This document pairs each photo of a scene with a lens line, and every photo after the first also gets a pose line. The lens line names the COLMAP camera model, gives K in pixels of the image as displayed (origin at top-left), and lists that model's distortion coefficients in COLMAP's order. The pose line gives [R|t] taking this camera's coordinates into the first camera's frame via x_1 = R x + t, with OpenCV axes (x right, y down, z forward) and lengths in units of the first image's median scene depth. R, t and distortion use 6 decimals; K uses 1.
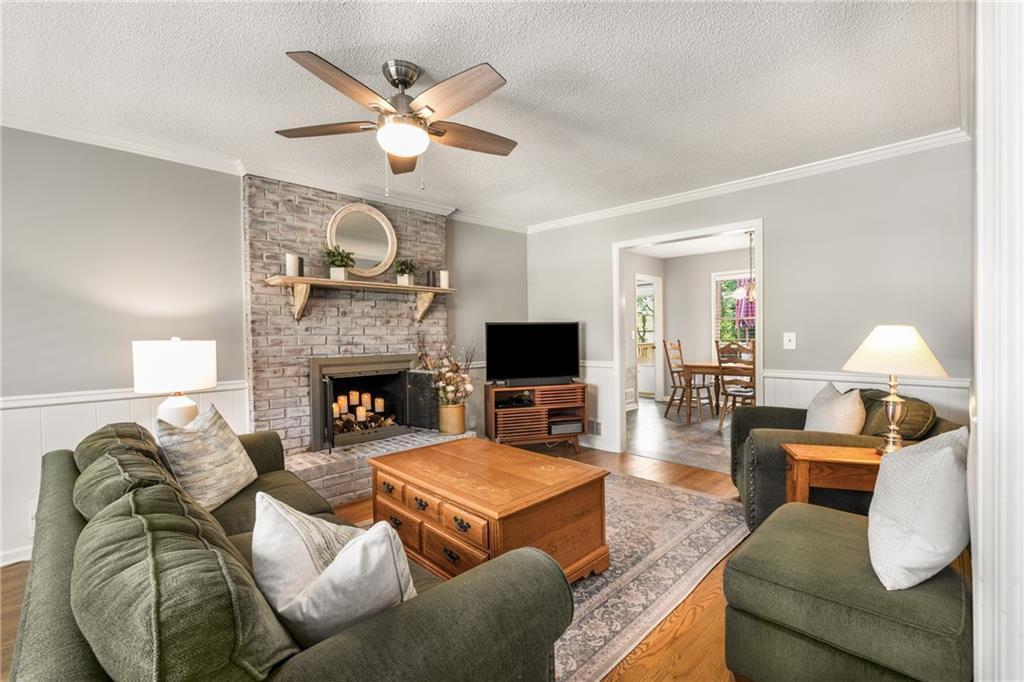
lens RADIAL K [[445.8, 0, 509.2], [0, 445.8, 337.0], [0, 0, 1]] dist [-0.016681, -0.000428]
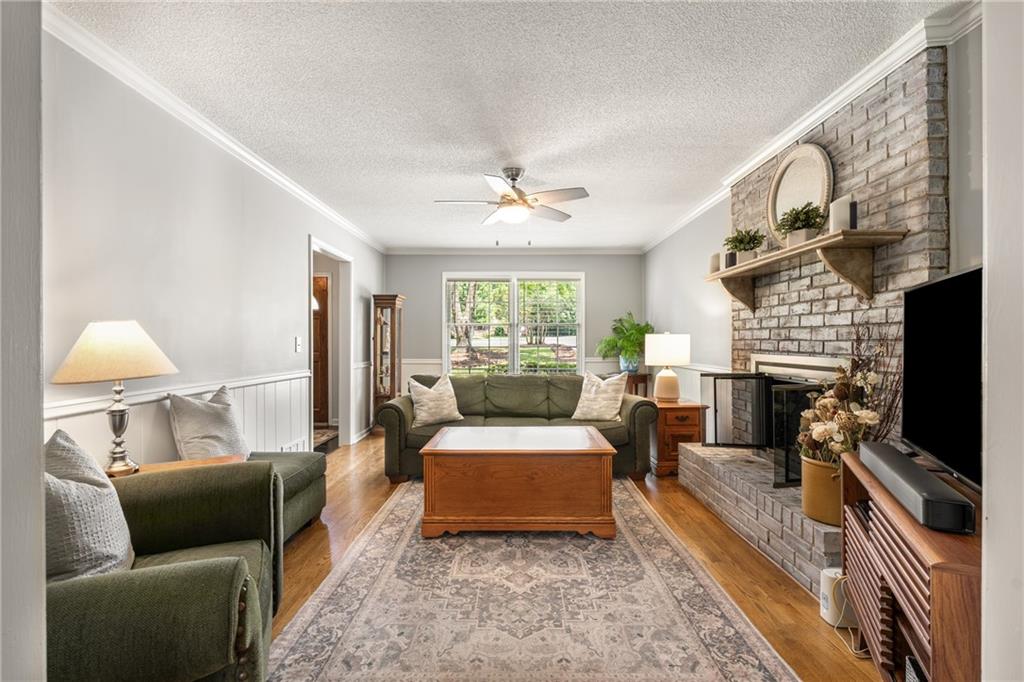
lens RADIAL K [[445.8, 0, 511.7], [0, 445.8, 341.2], [0, 0, 1]] dist [-0.016681, -0.000428]
pose [[-0.696863, 0.014521, -0.717057, 0.693095], [0.007575, 0.999888, 0.012887, 0.006741], [0.717164, 0.003549, -0.696895, 1.558003]]
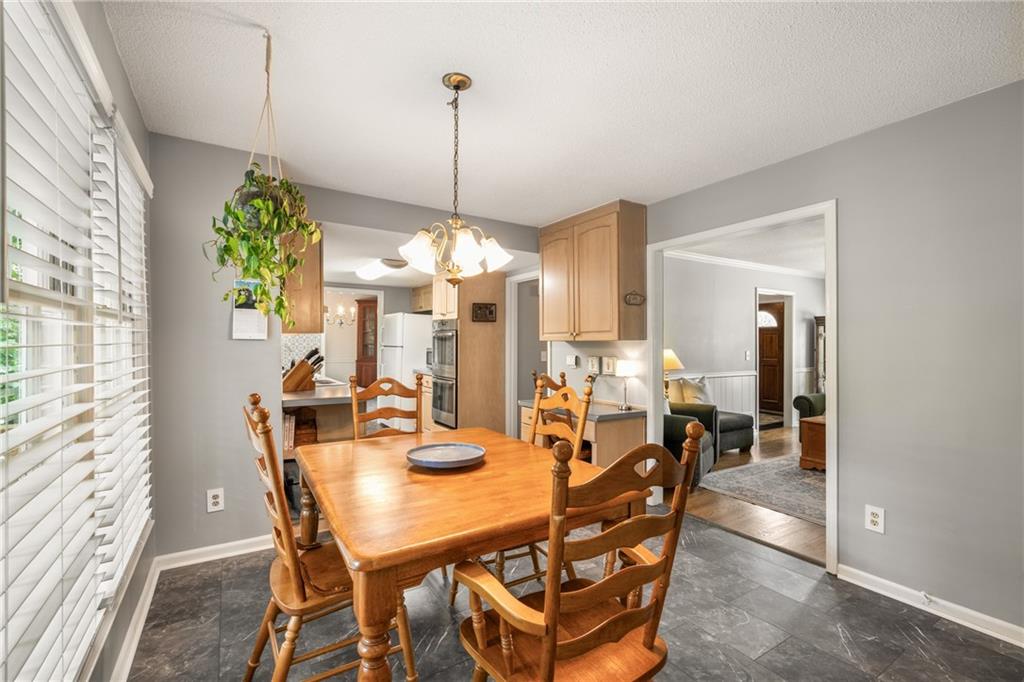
lens RADIAL K [[445.8, 0, 513.8], [0, 445.8, 340.0], [0, 0, 1]] dist [-0.016681, -0.000428]
pose [[-0.976189, 0.008698, 0.216748, 0.849038], [0.009938, 0.999940, 0.004631, -0.071002], [-0.216694, 0.006675, -0.976217, 2.613799]]
